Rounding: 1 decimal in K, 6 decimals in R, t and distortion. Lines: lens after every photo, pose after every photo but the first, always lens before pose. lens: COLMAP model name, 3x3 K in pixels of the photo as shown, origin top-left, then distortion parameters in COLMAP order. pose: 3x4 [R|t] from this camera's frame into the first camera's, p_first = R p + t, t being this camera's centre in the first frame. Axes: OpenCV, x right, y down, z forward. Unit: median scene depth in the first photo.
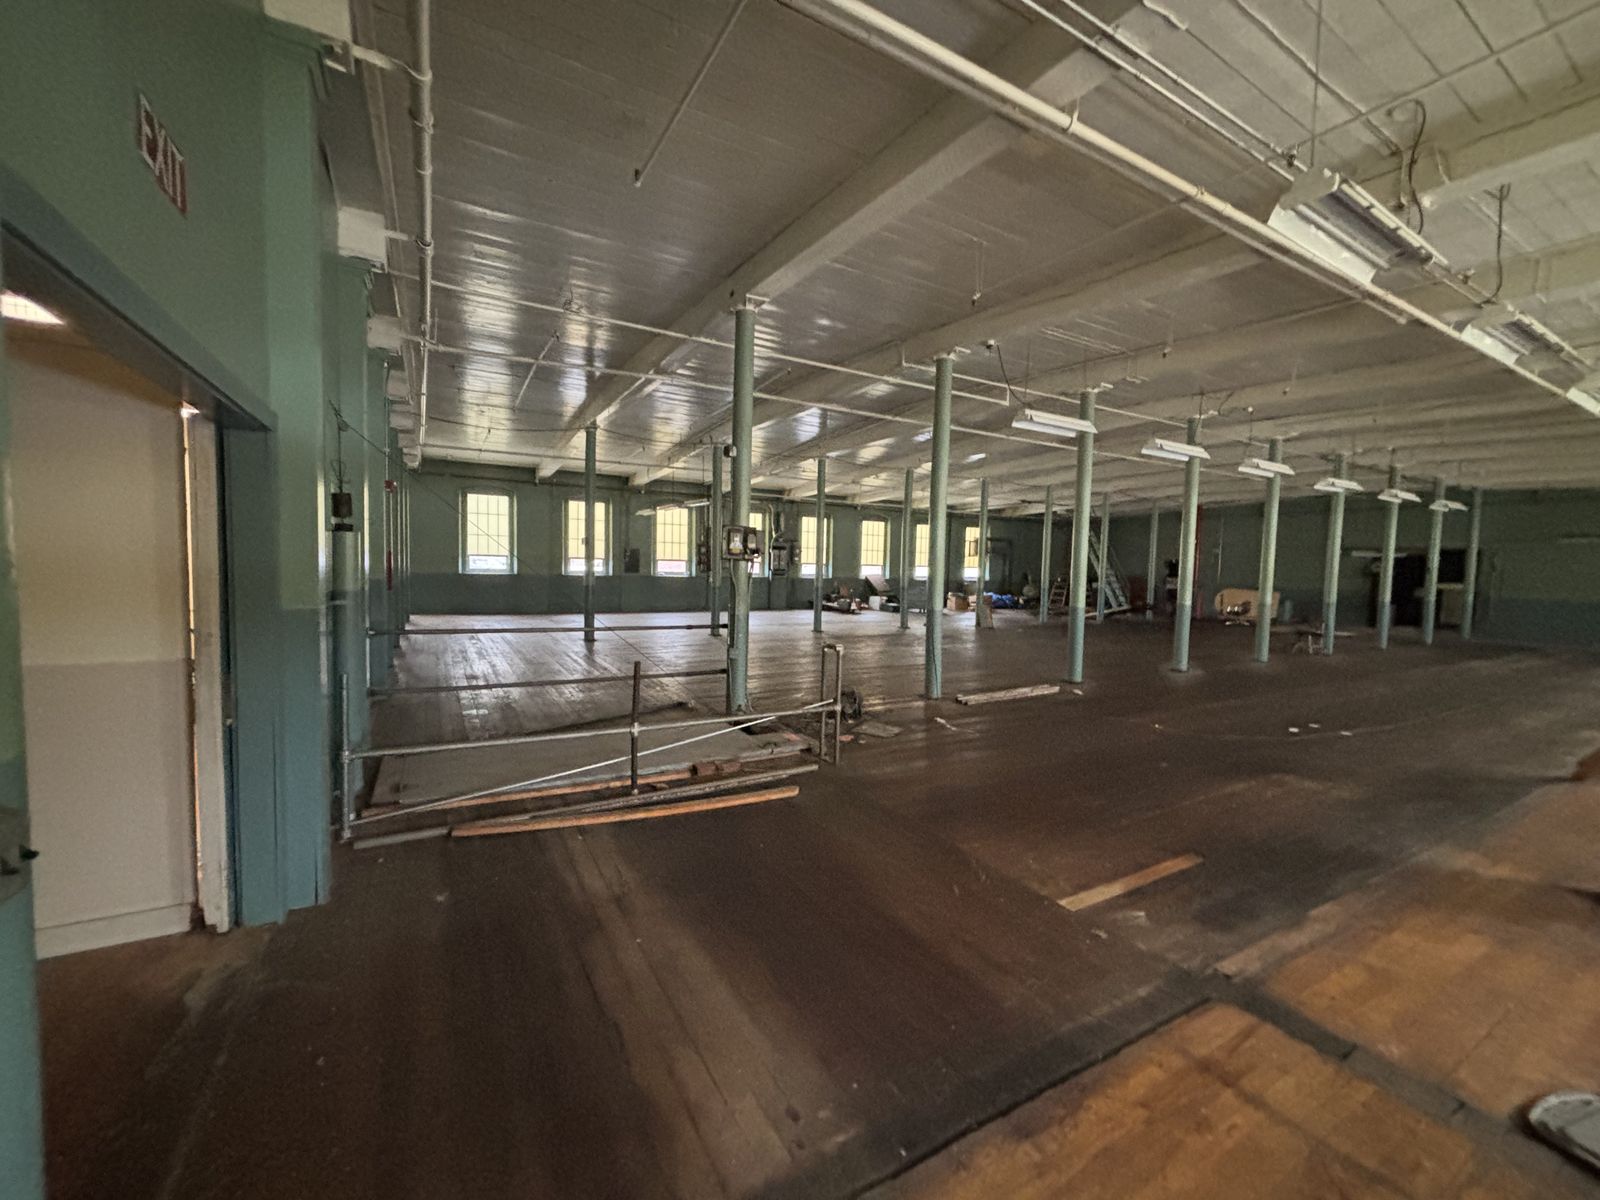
lens RADIAL K [[638.4, 0, 801.8], [0, 638.4, 596.5], [0, 0, 1]] dist [-0.000467, -0.002053]
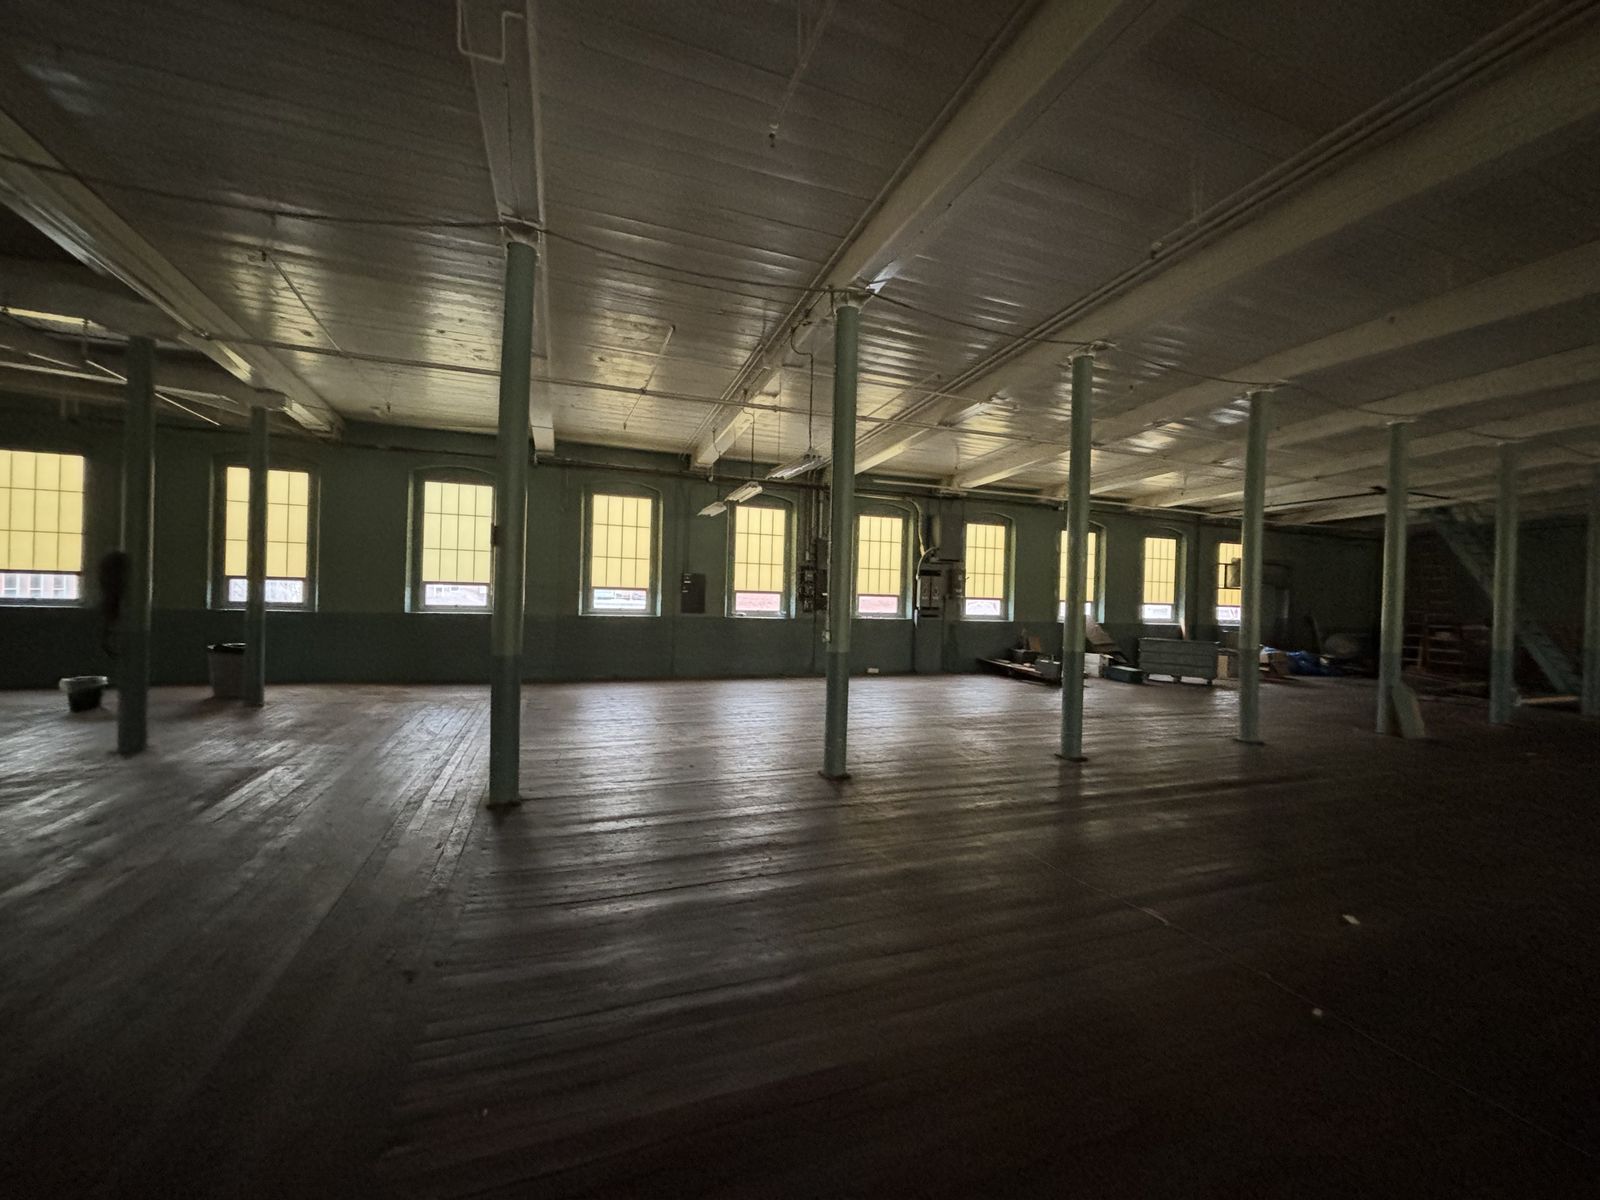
lens RADIAL K [[638.4, 0, 801.8], [0, 638.4, 596.5], [0, 0, 1]] dist [-0.000467, -0.002053]
pose [[0.986234, 0.003707, -0.165315, -0.195447], [-0.012909, 0.998424, -0.054620, -0.063259], [0.164852, 0.056002, 0.984727, 1.290943]]
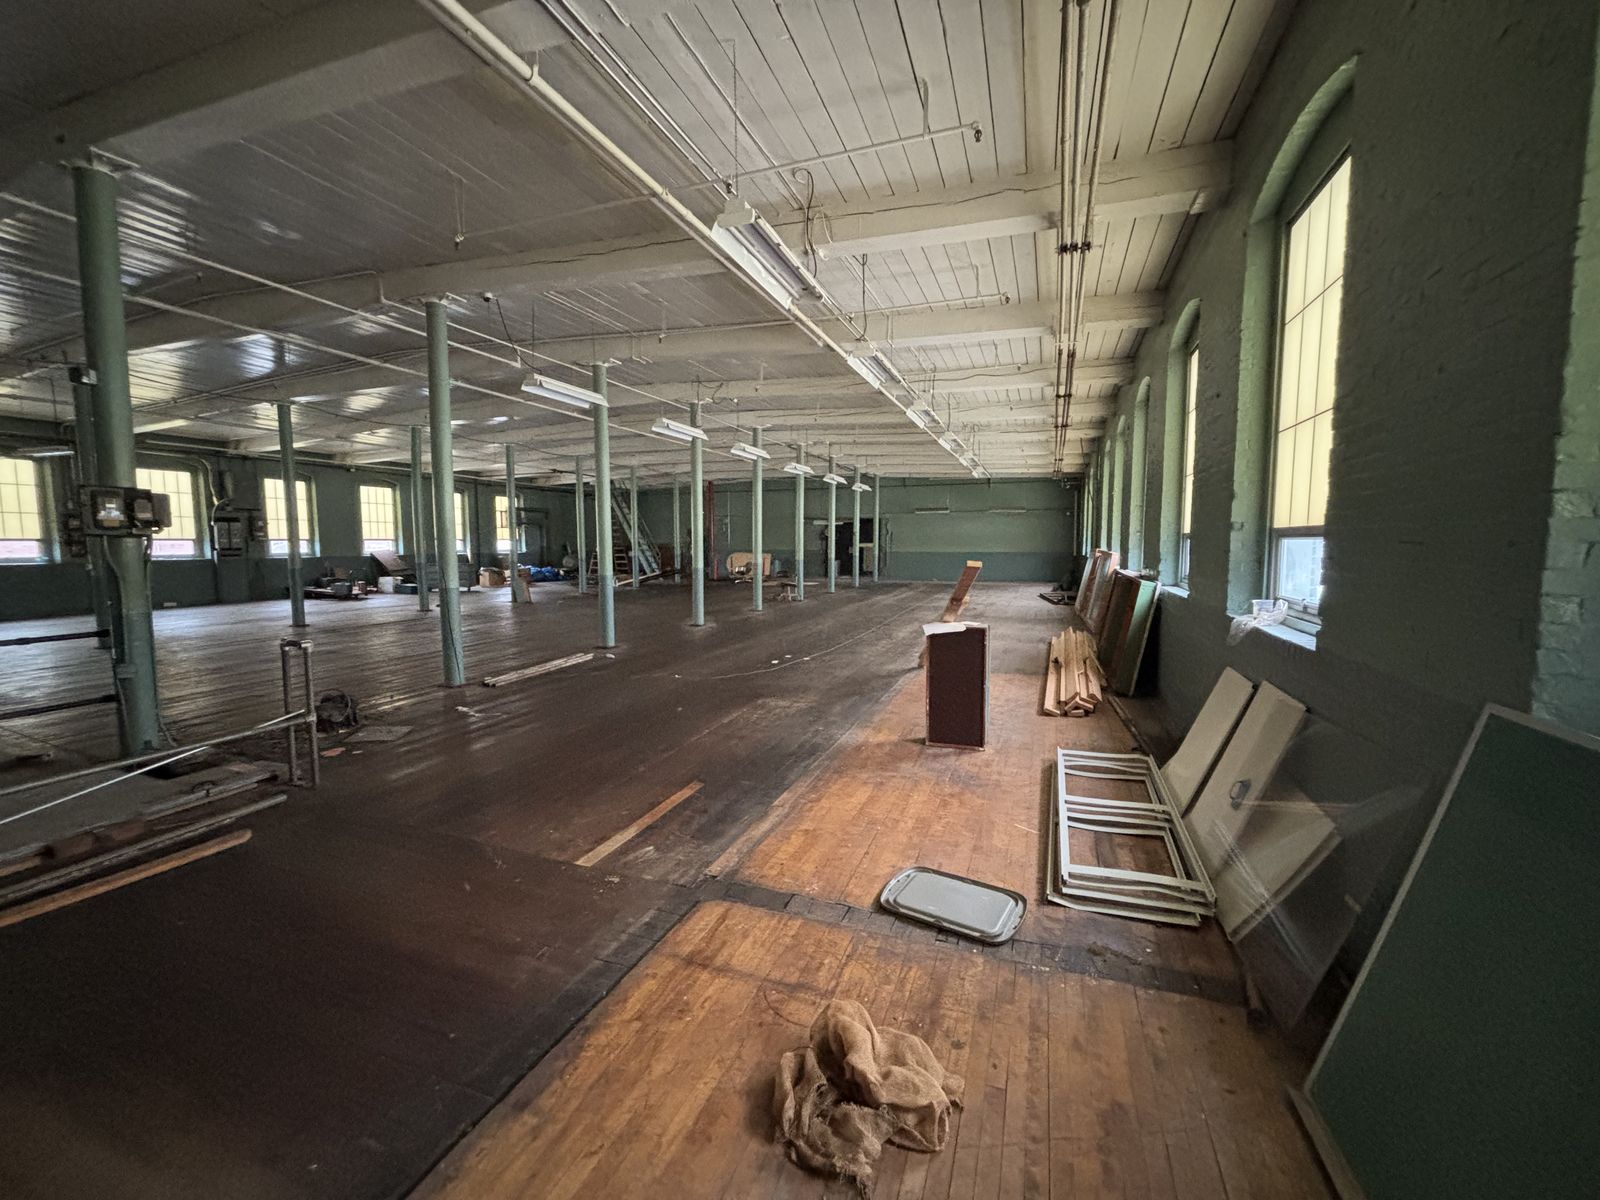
lens RADIAL K [[638.4, 0, 801.8], [0, 638.4, 596.5], [0, 0, 1]] dist [-0.000467, -0.002053]
pose [[0.772178, -0.080576, 0.630276, 0.020571], [0.051872, 0.996610, 0.063859, 0.001283], [-0.633285, -0.016617, 0.773740, -0.005635]]
